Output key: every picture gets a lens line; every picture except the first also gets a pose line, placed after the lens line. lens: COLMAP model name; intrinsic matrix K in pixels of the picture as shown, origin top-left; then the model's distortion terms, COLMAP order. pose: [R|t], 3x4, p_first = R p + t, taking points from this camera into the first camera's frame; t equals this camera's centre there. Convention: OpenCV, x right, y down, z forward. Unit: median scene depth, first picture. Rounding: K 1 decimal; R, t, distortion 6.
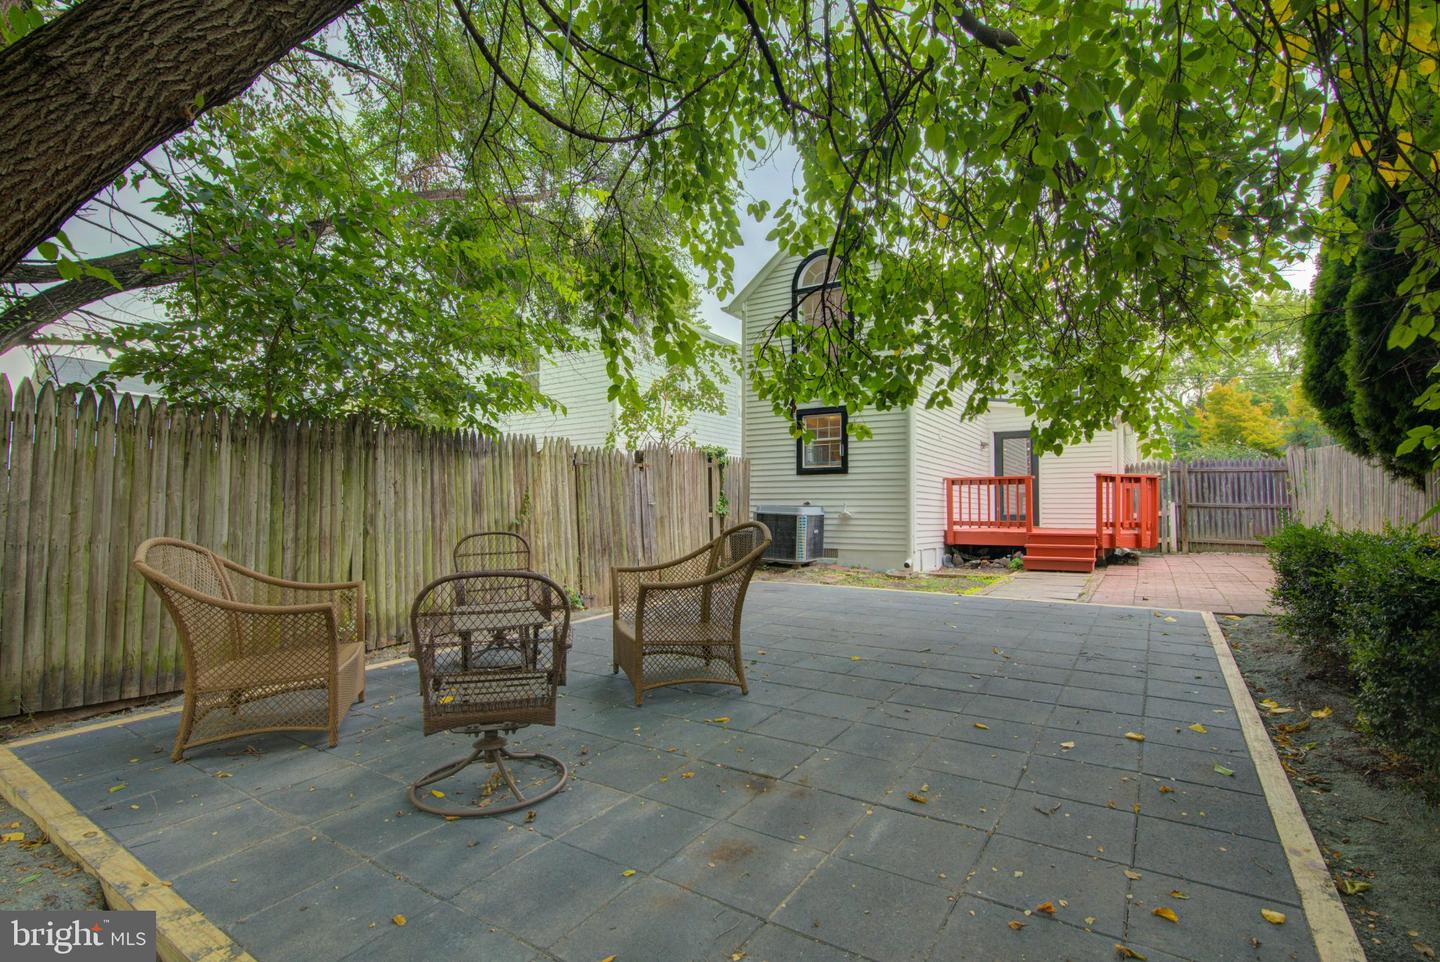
lens RADIAL K [[672.5, 0, 718.7], [0, 672.5, 491.4], [0, 0, 1]] dist [-0.015777, -0.000364]
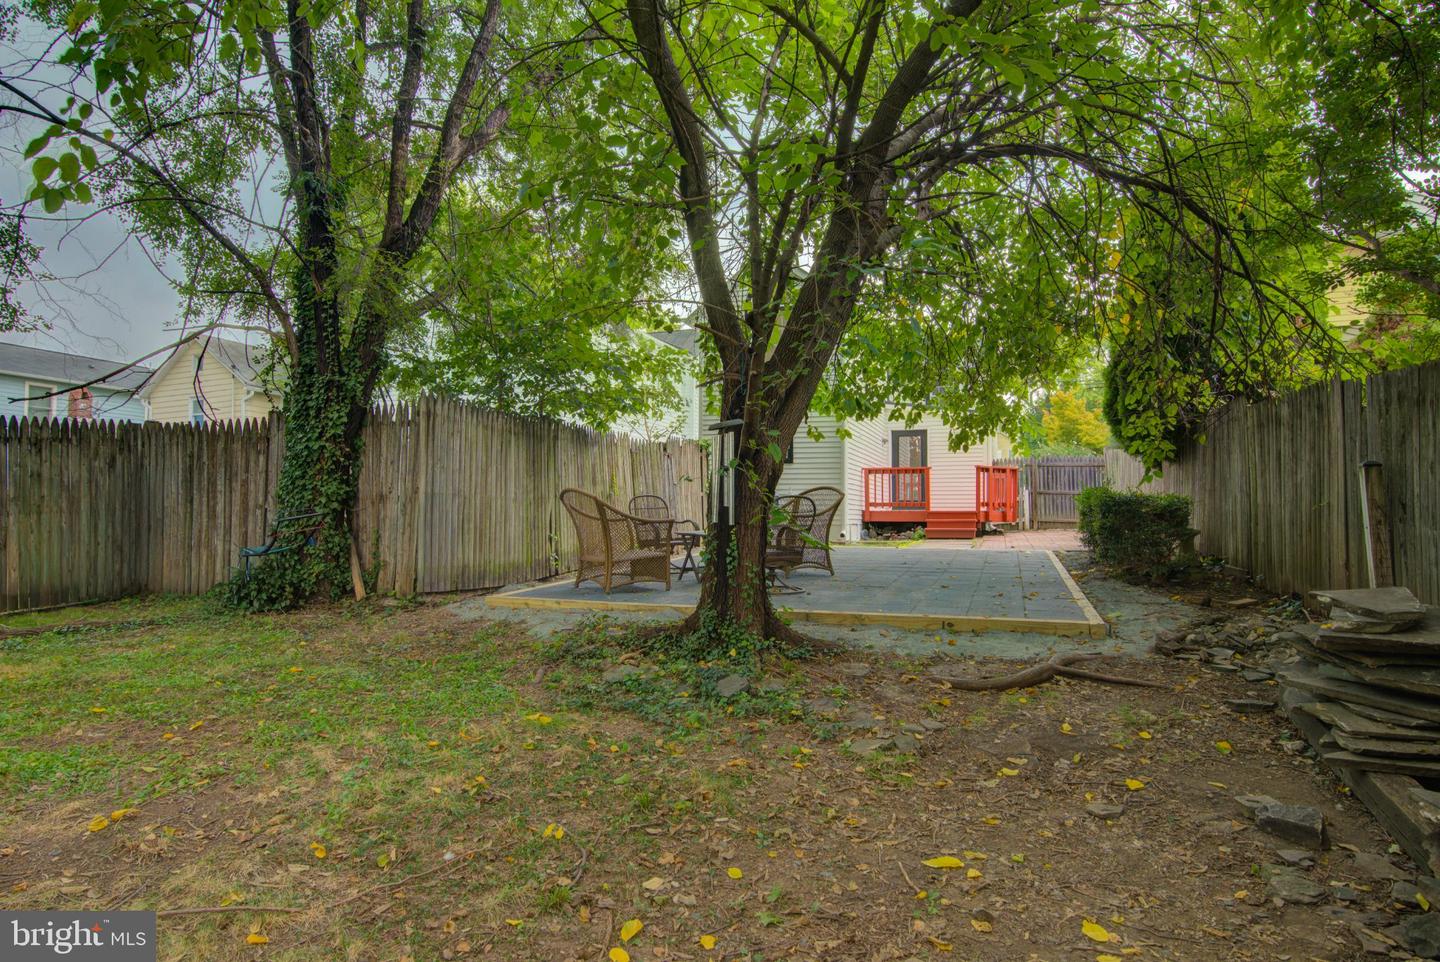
lens RADIAL K [[801.8, 0, 720.0], [0, 801.8, 481.0], [0, 0, 1]] dist [-0.000064, 0.000192]
pose [[0.971933, 0.009292, 0.235074, -0.268347], [-0.007660, 0.999940, -0.007856, 0.018057], [-0.235133, 0.005835, 0.971946, -0.376784]]
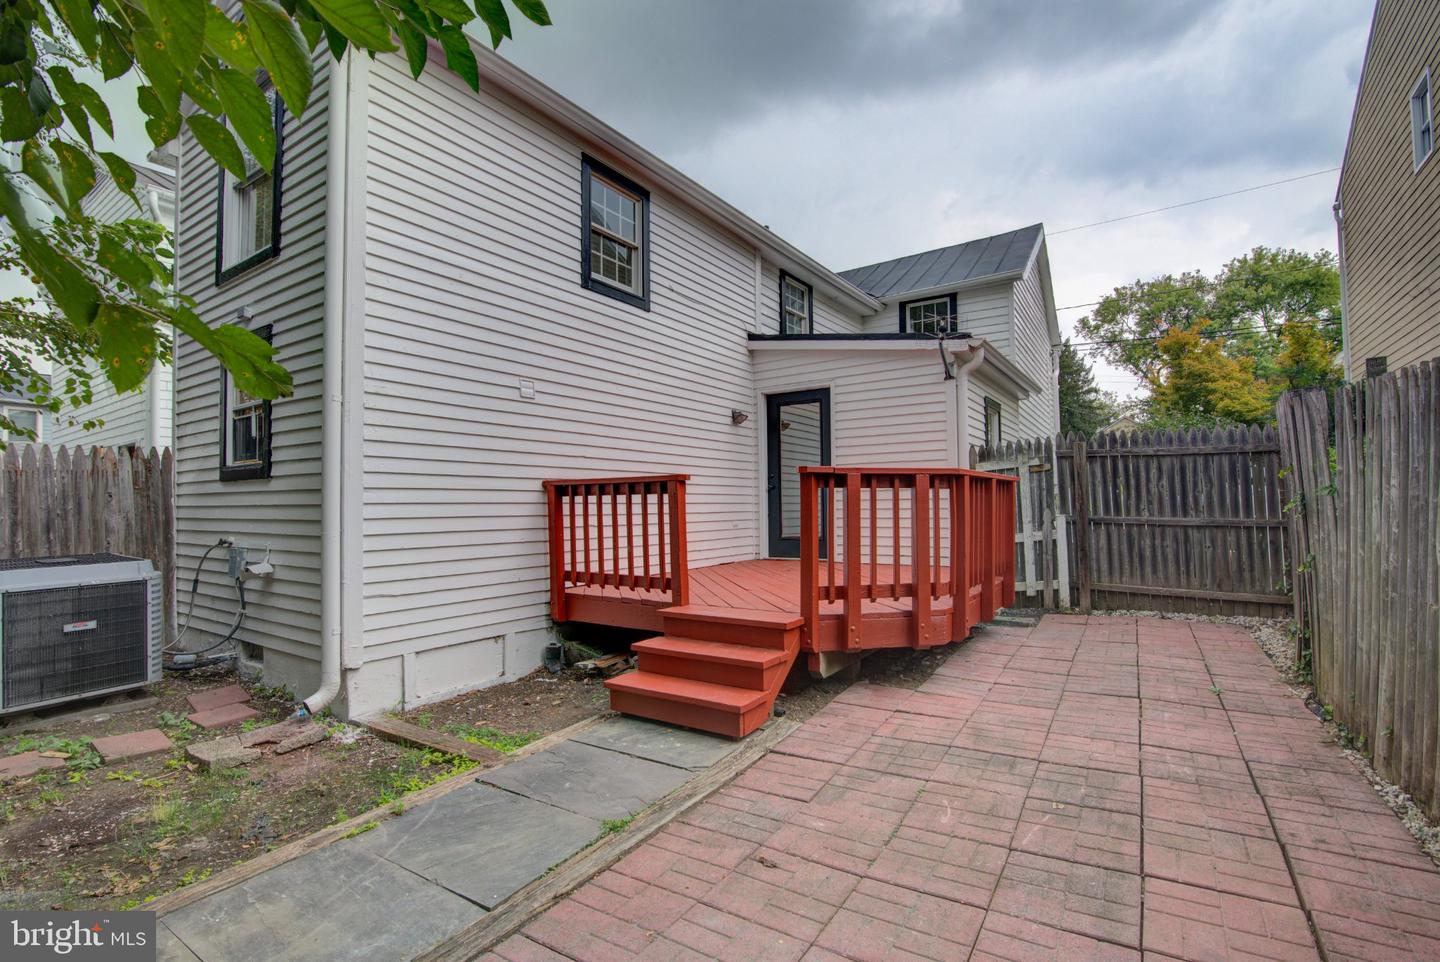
lens RADIAL K [[652.0, 0, 714.6], [0, 652.0, 494.5], [0, 0, 1]] dist [-0.017205, -0.000590]
pose [[0.999757, -0.020124, -0.009051, 0.462703], [0.020258, 0.999681, 0.015058, -0.014931], [0.008746, -0.015237, 0.999846, 0.544590]]
